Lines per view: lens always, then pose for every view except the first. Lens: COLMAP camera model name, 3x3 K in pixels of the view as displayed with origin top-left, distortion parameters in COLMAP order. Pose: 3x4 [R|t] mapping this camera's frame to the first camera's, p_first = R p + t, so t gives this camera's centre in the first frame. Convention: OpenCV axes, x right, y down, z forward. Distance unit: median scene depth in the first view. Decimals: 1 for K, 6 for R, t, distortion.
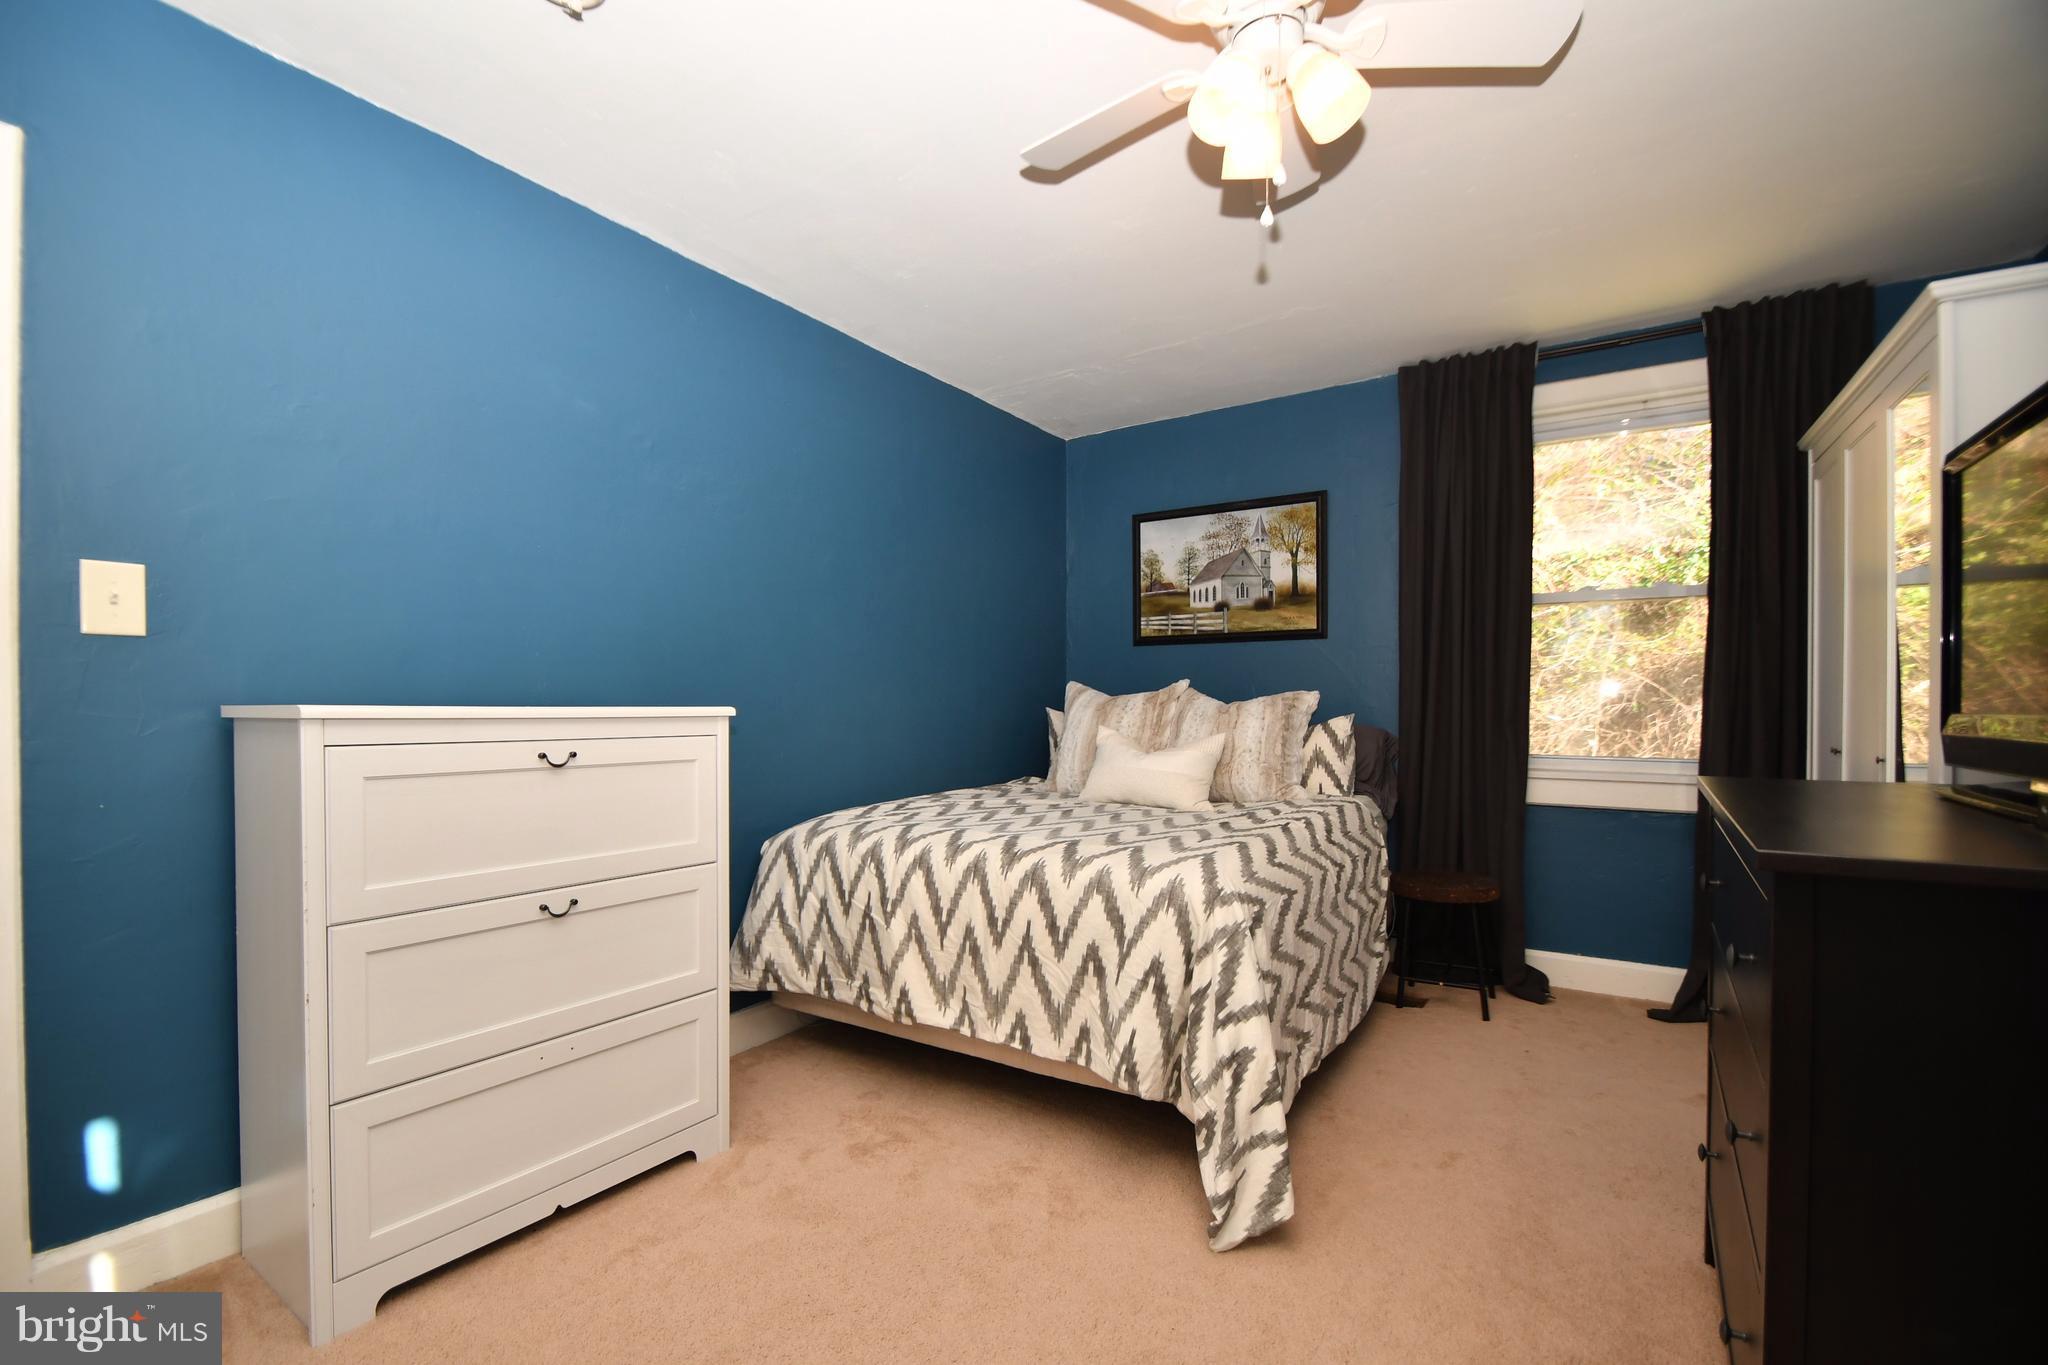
lens RADIAL K [[900.3, 0, 1000.0], [0, 900.3, 712.5], [0, 0, 1]] dist [0.011904, -0.014795]
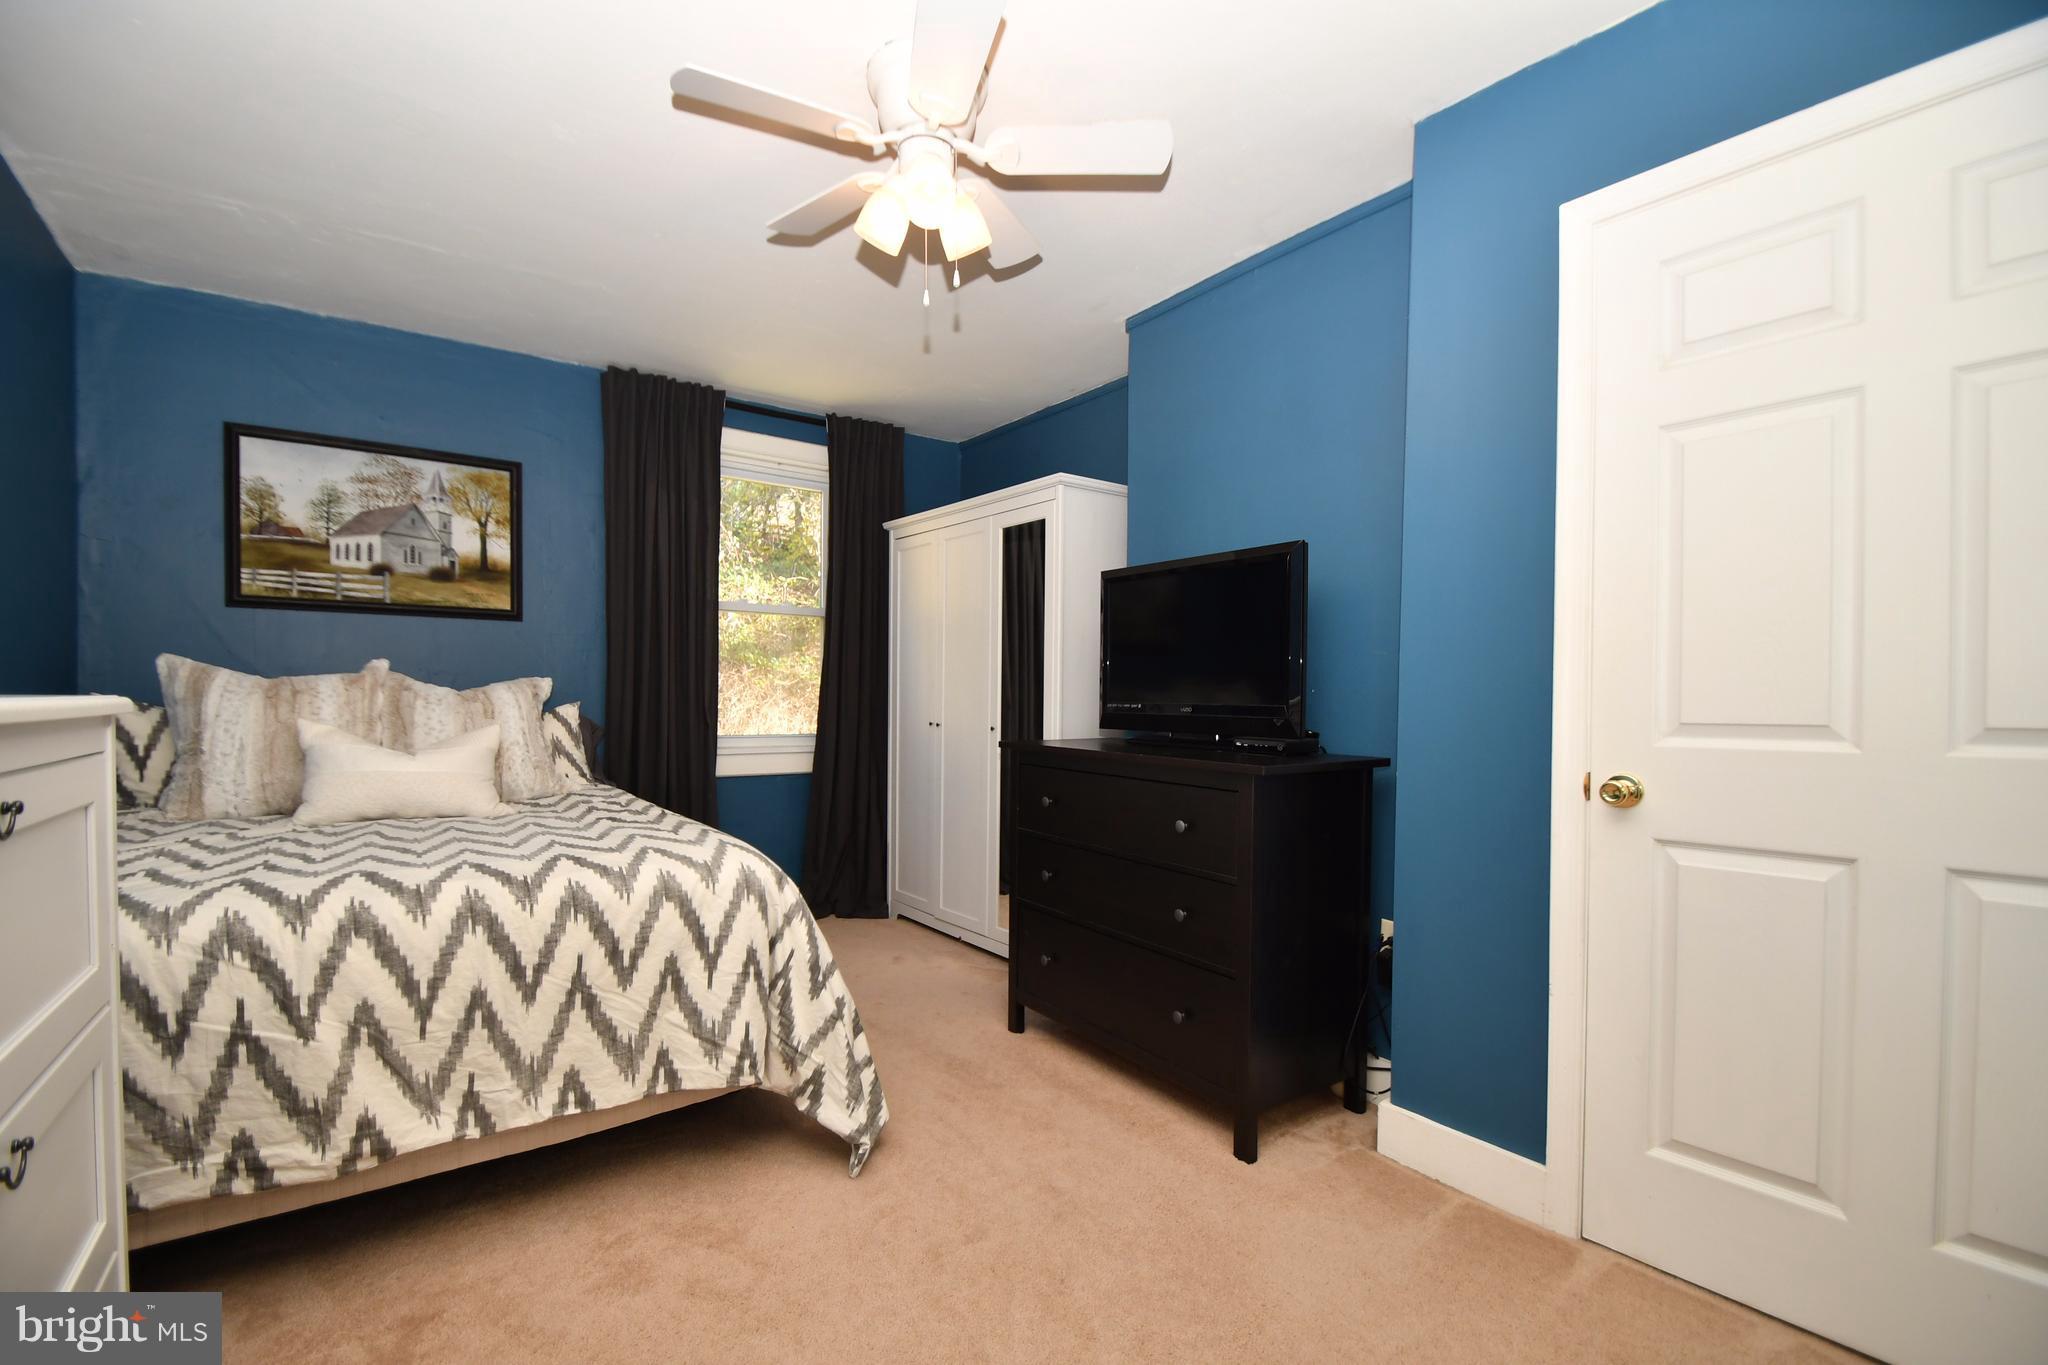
lens RADIAL K [[900.3, 0, 1000.0], [0, 900.3, 712.5], [0, 0, 1]] dist [0.011904, -0.014795]
pose [[0.345401, -0.014358, 0.938345, -0.381180], [-0.001825, 0.999871, 0.015971, -0.003063], [-0.938453, -0.007229, 0.345331, 0.223657]]
